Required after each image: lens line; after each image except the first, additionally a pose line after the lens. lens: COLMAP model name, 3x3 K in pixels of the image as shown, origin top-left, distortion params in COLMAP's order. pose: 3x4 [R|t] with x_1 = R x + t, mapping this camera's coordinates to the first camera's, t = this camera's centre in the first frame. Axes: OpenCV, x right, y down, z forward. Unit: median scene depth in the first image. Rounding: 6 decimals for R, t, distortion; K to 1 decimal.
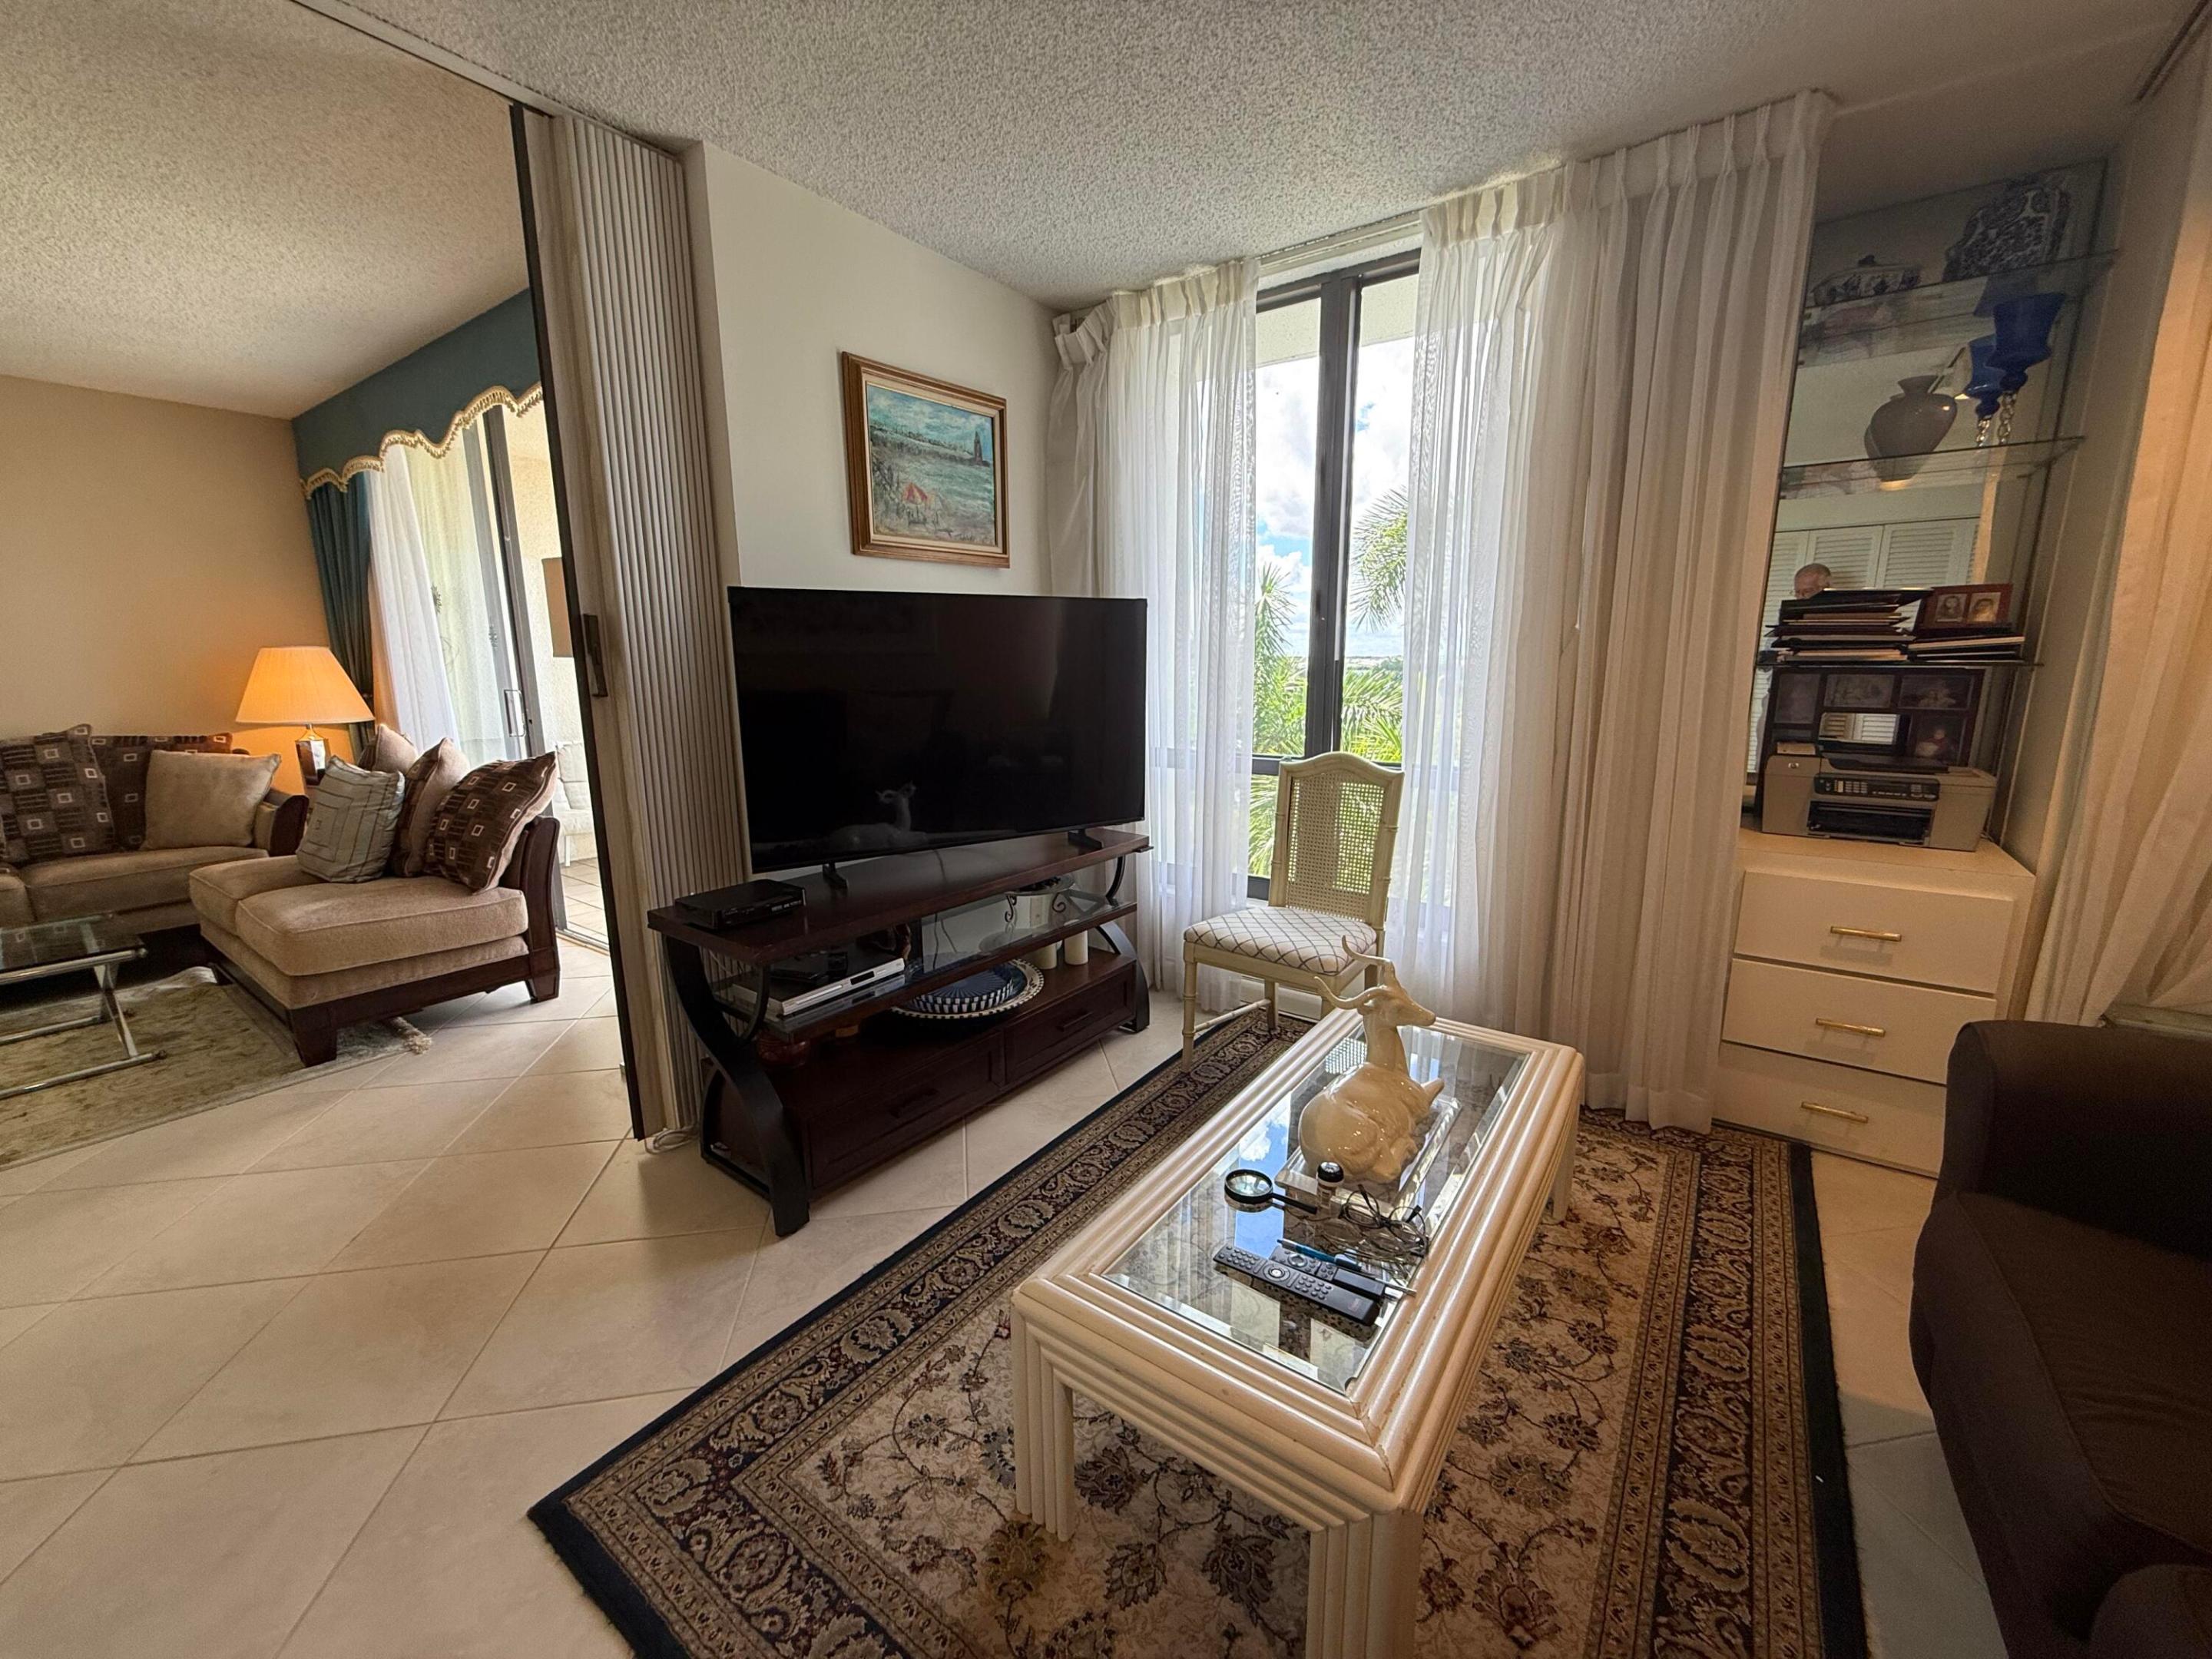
lens RADIAL K [[882.6, 0, 1097.6], [0, 882.6, 829.0], [0, 0, 1]] dist [-0.000172, -0.000245]
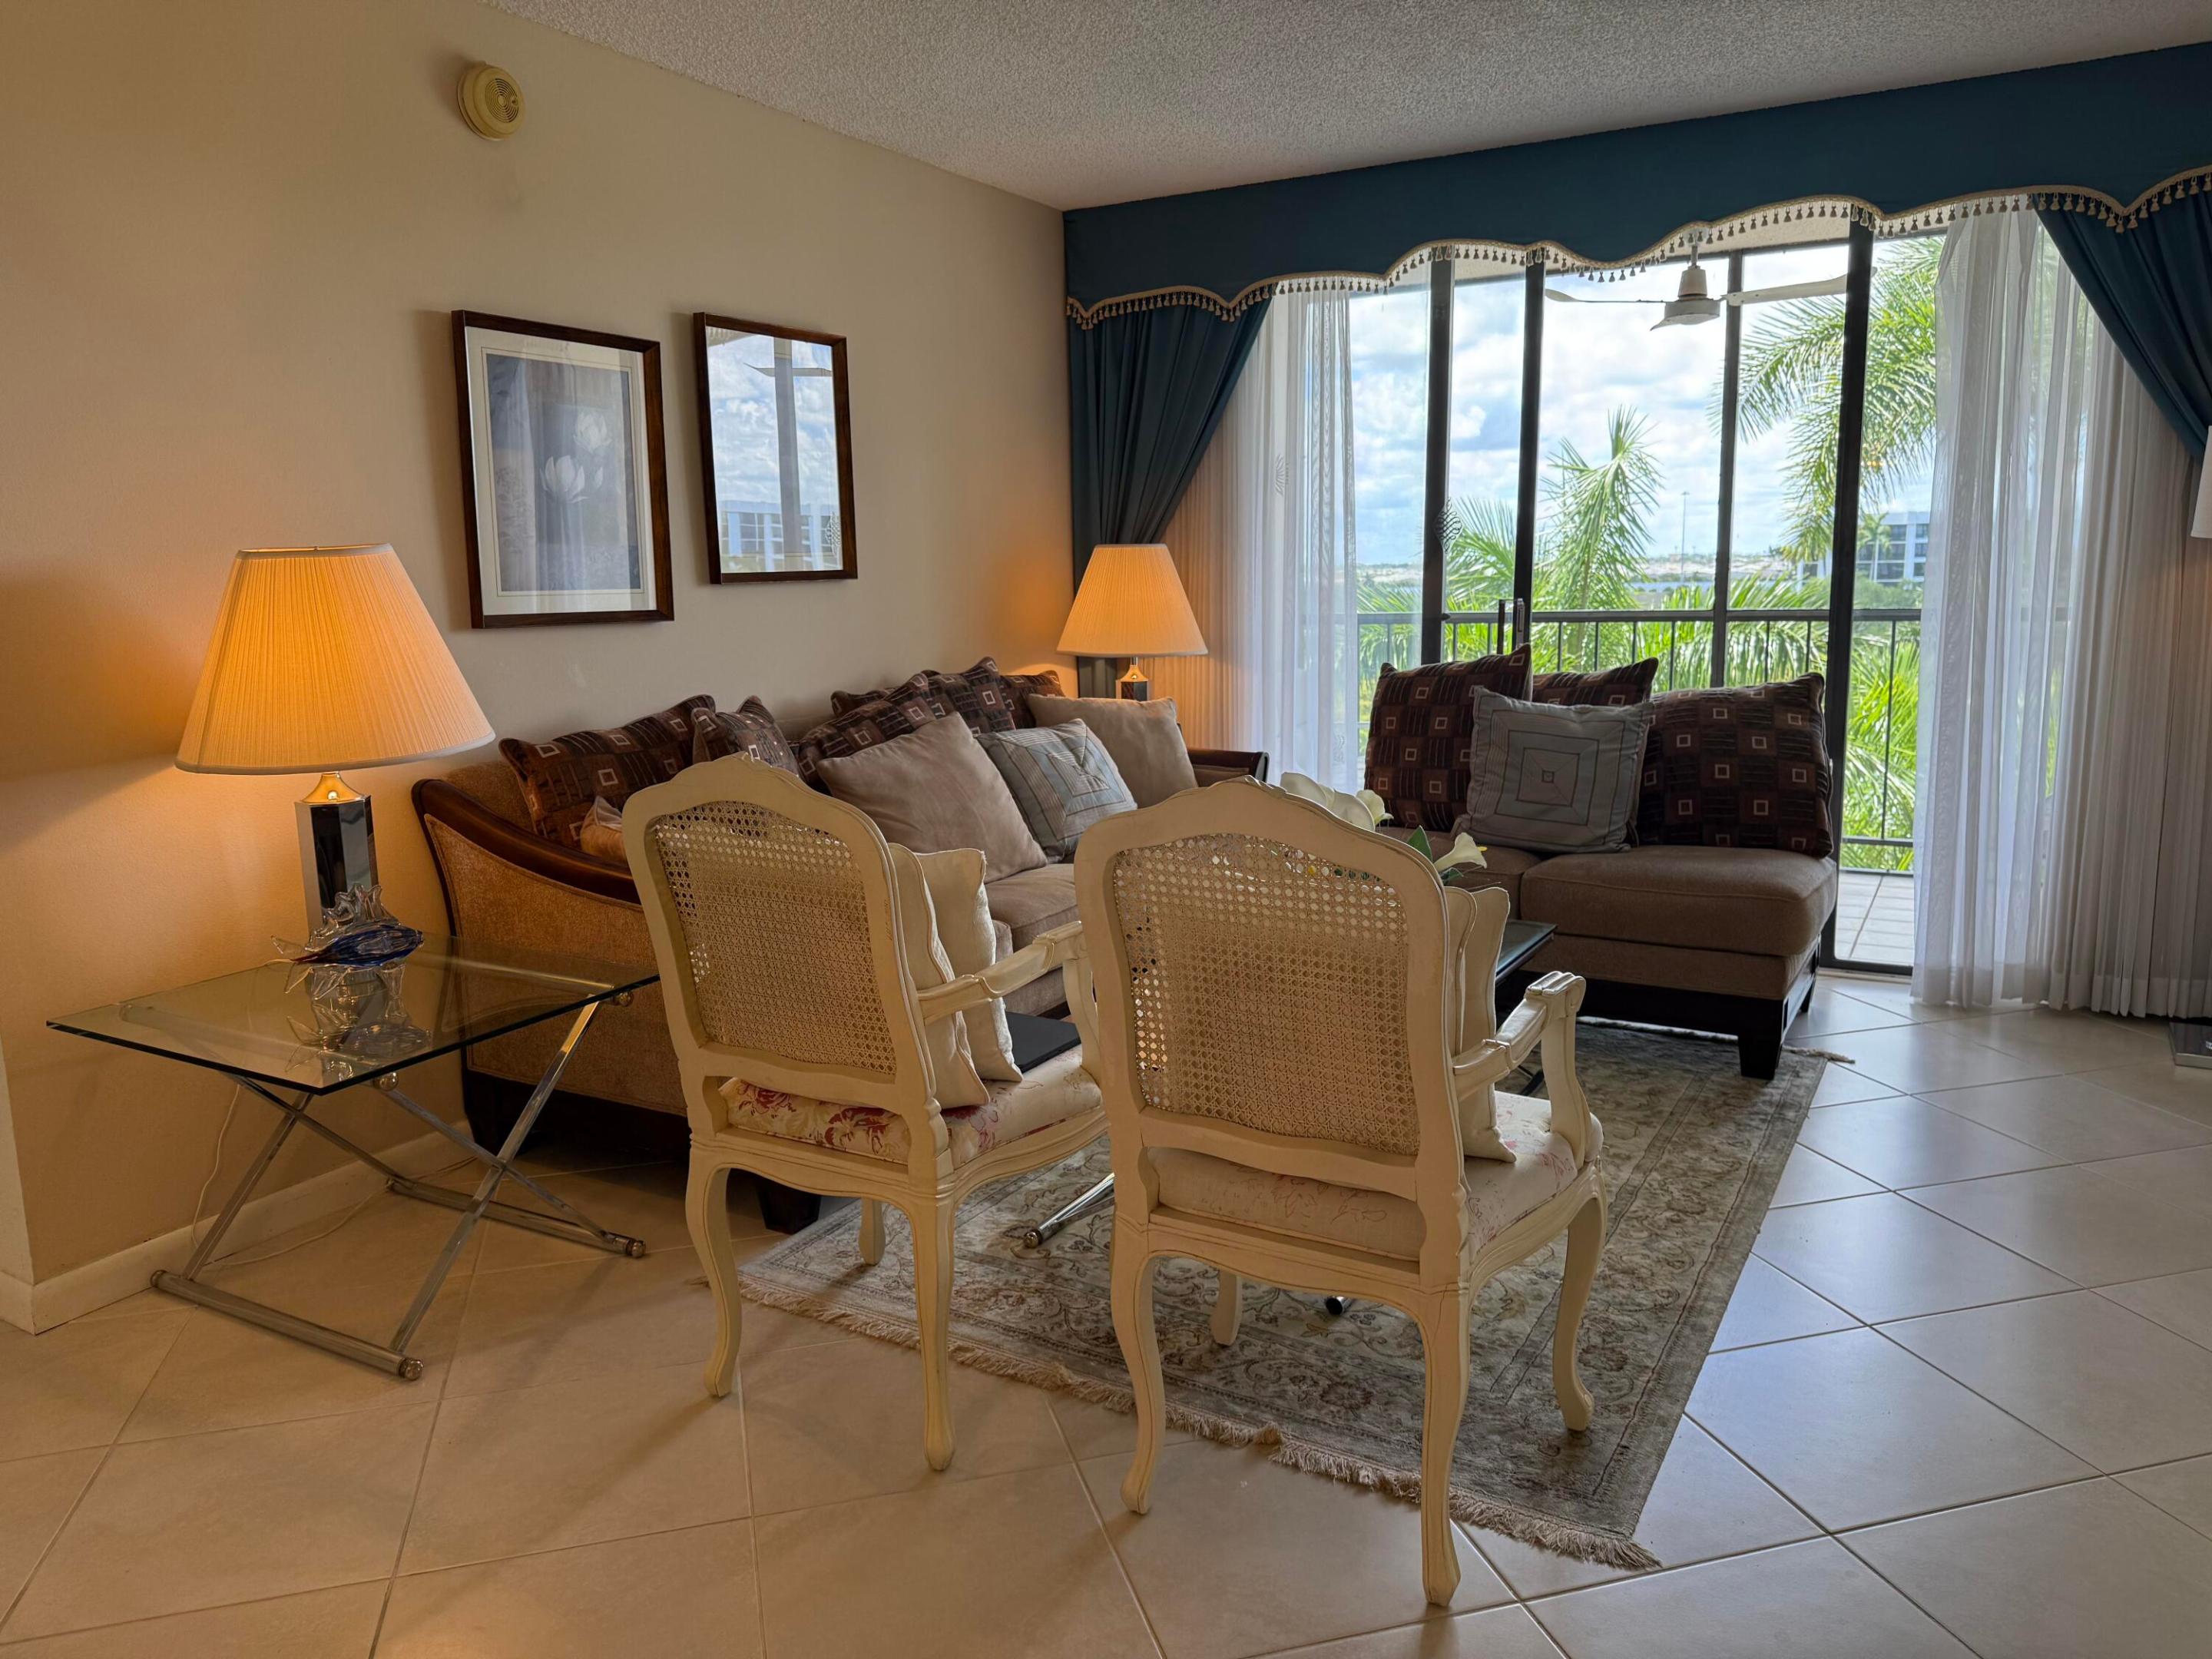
lens RADIAL K [[1552.6, 0, 1101.2], [0, 1552.6, 821.7], [0, 0, 1]] dist [0.065525, -0.094379]
pose [[0.994761, -0.025501, 0.098999, -1.388780], [0.028651, 0.999123, -0.030529, 0.062583], [-0.098134, 0.033206, 0.994619, -0.269411]]
